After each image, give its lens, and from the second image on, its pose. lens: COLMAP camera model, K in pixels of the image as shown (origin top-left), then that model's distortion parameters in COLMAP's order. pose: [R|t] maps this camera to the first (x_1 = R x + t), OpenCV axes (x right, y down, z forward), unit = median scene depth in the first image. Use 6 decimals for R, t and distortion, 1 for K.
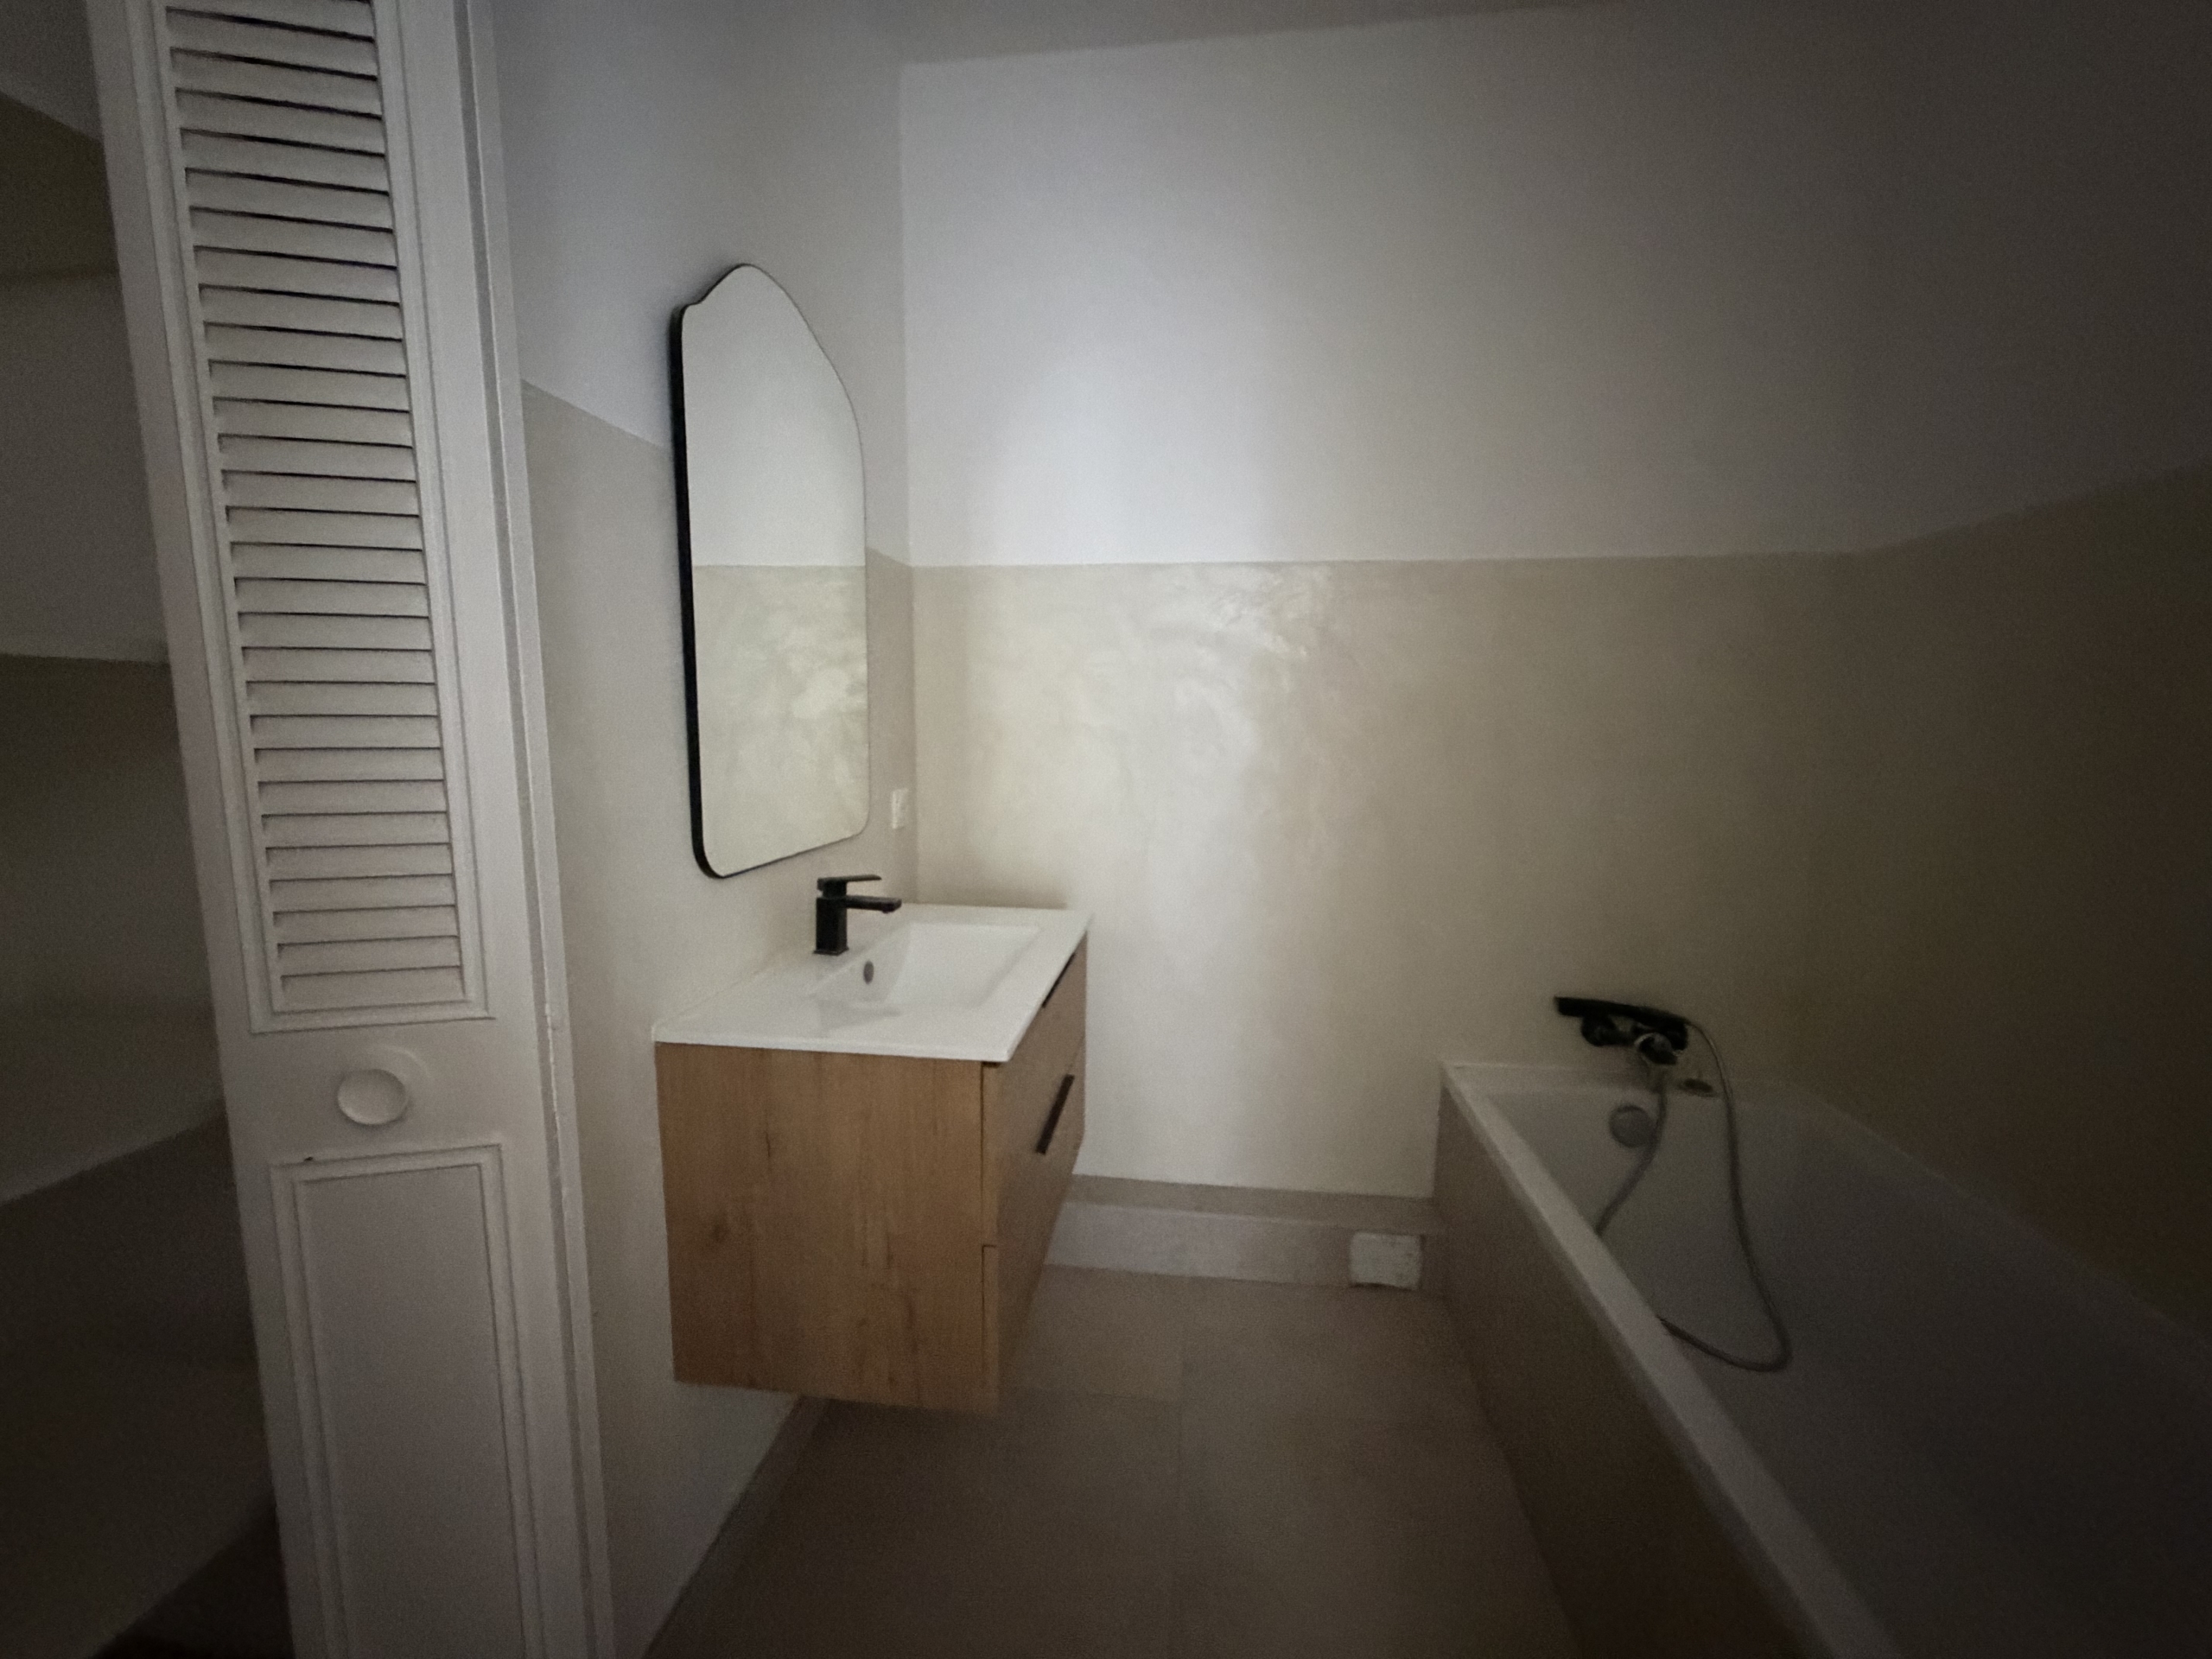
lens RADIAL K [[880.5, 0, 1110.2], [0, 880.5, 834.8], [0, 0, 1]] dist [-0.000981, -0.000174]
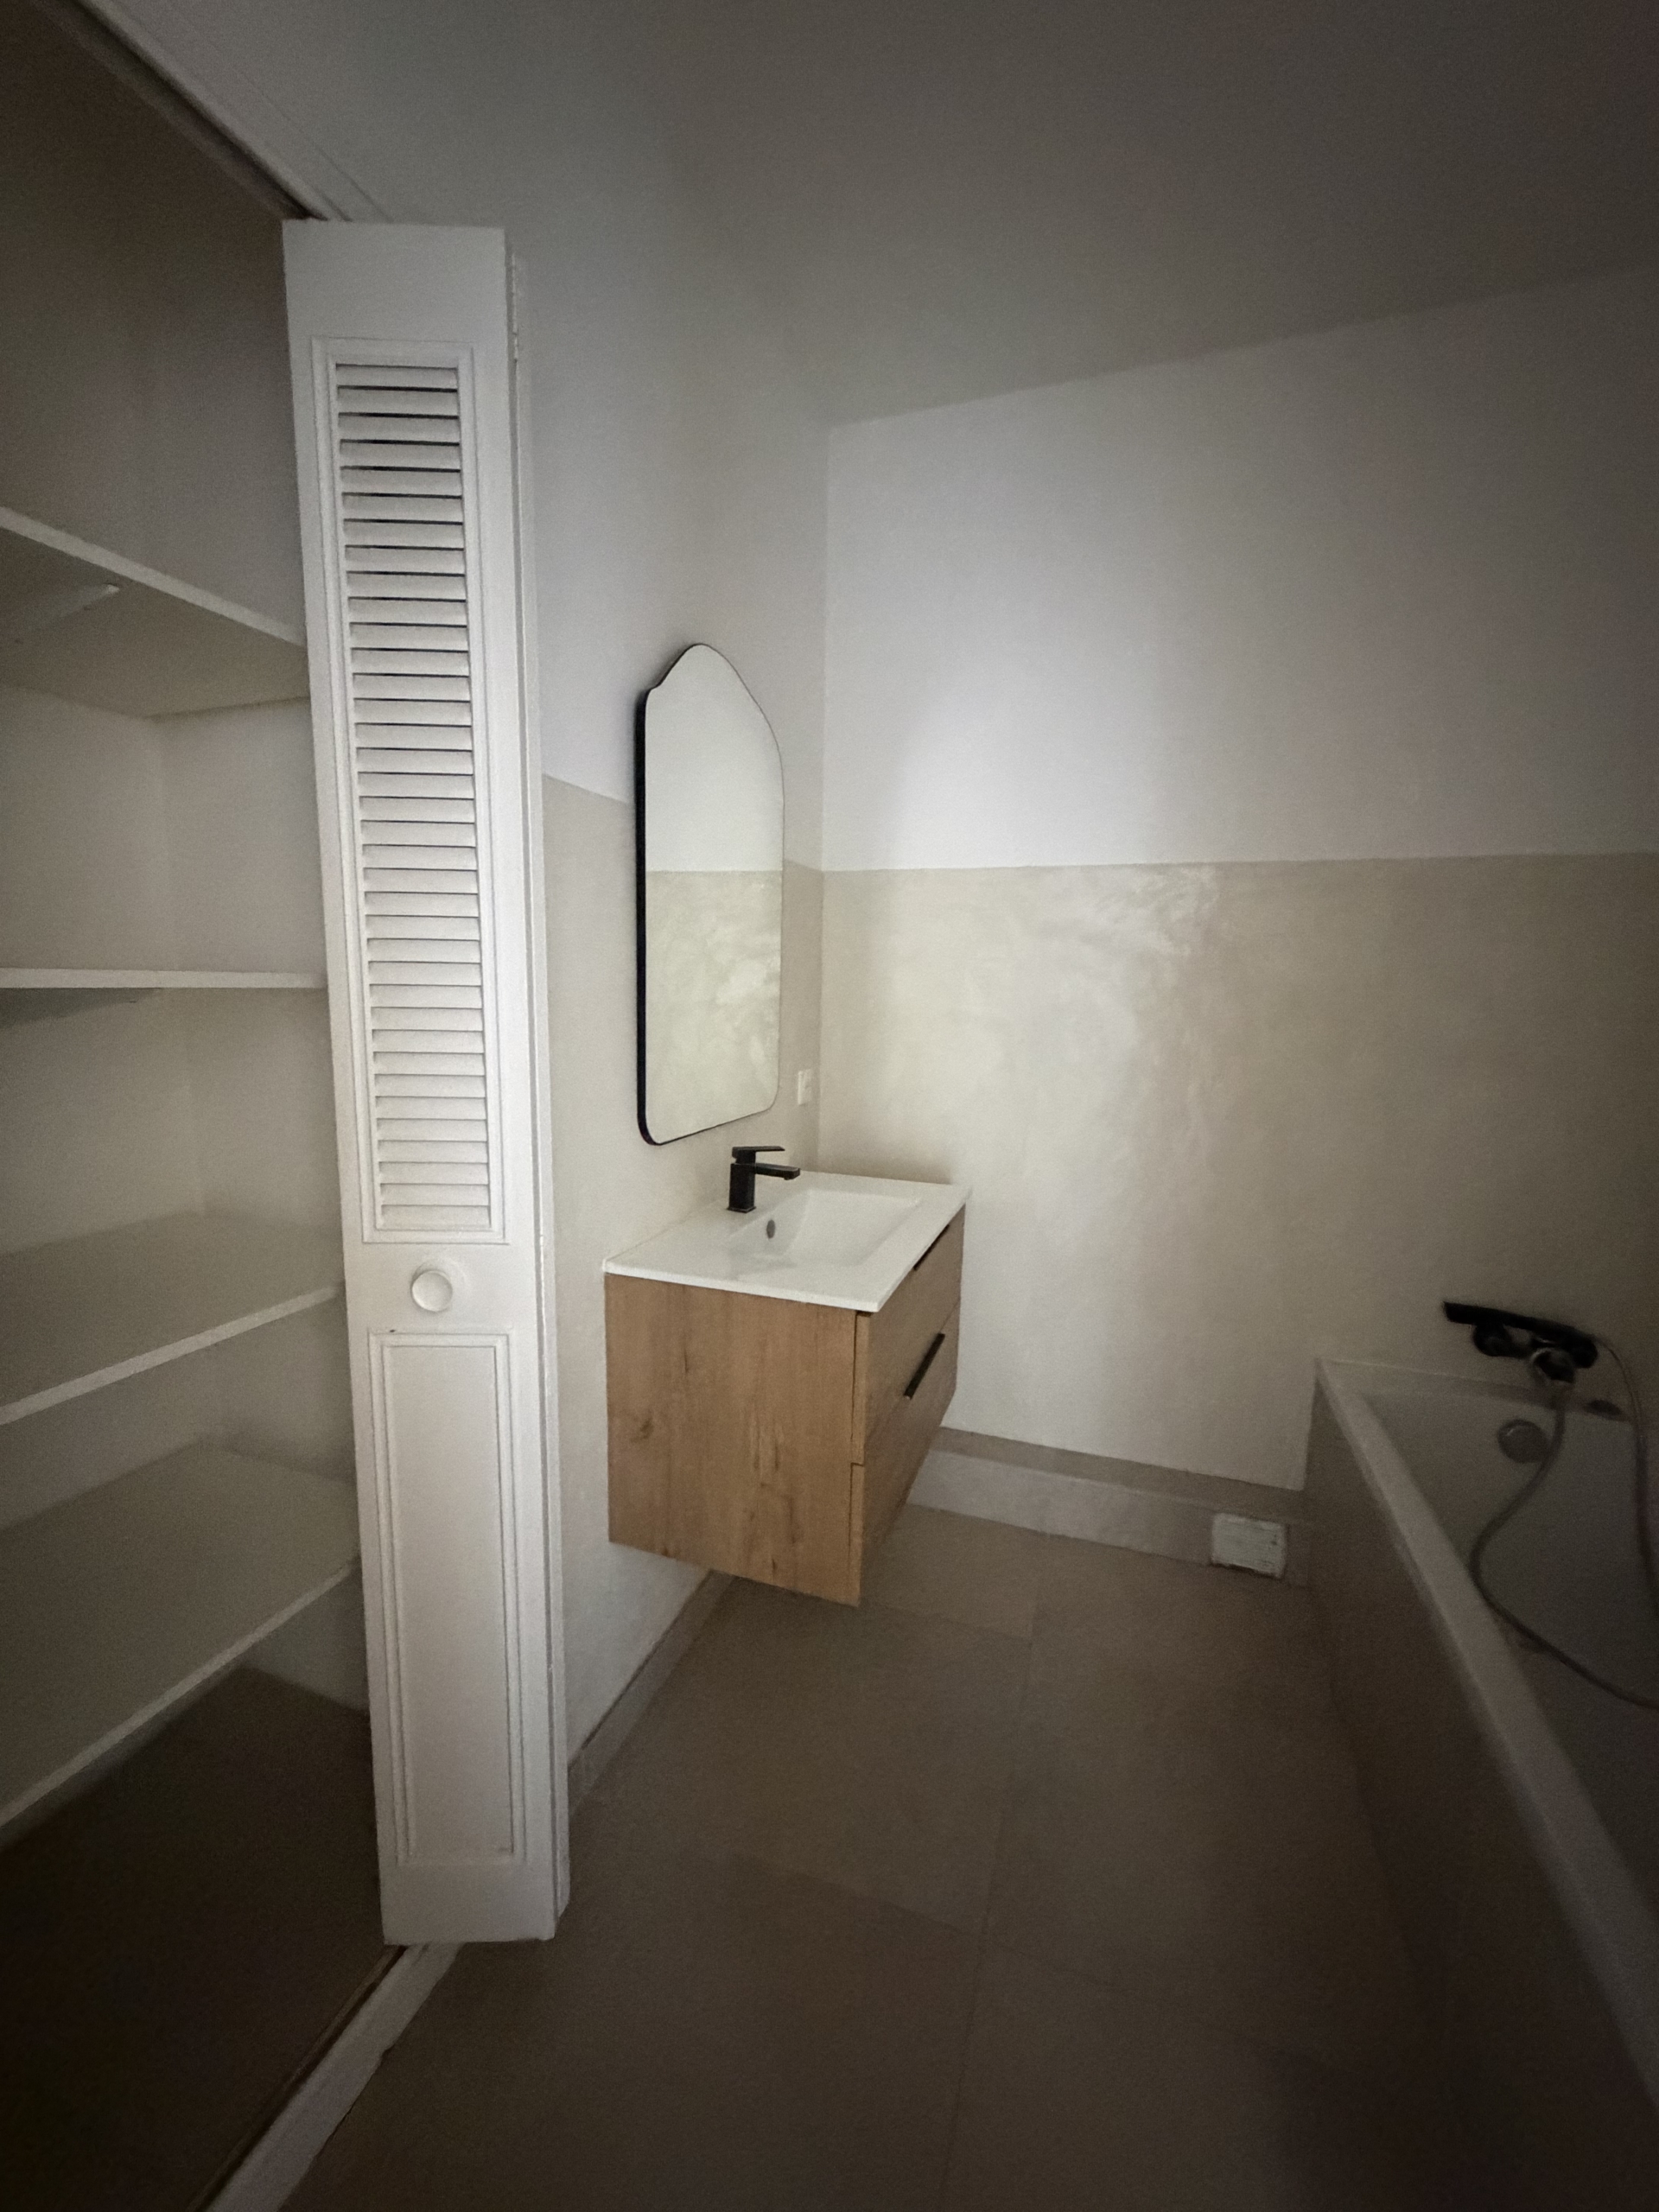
lens RADIAL K [[880.5, 0, 834.6], [0, 880.5, 1107.7], [0, 0, 1]] dist [-0.000981, -0.000174]
pose [[0.977471, 0.040580, -0.207132, 0.041418], [-0.038985, 0.999170, 0.011778, -0.020565], [0.207438, -0.003437, 0.978242, -0.119078]]
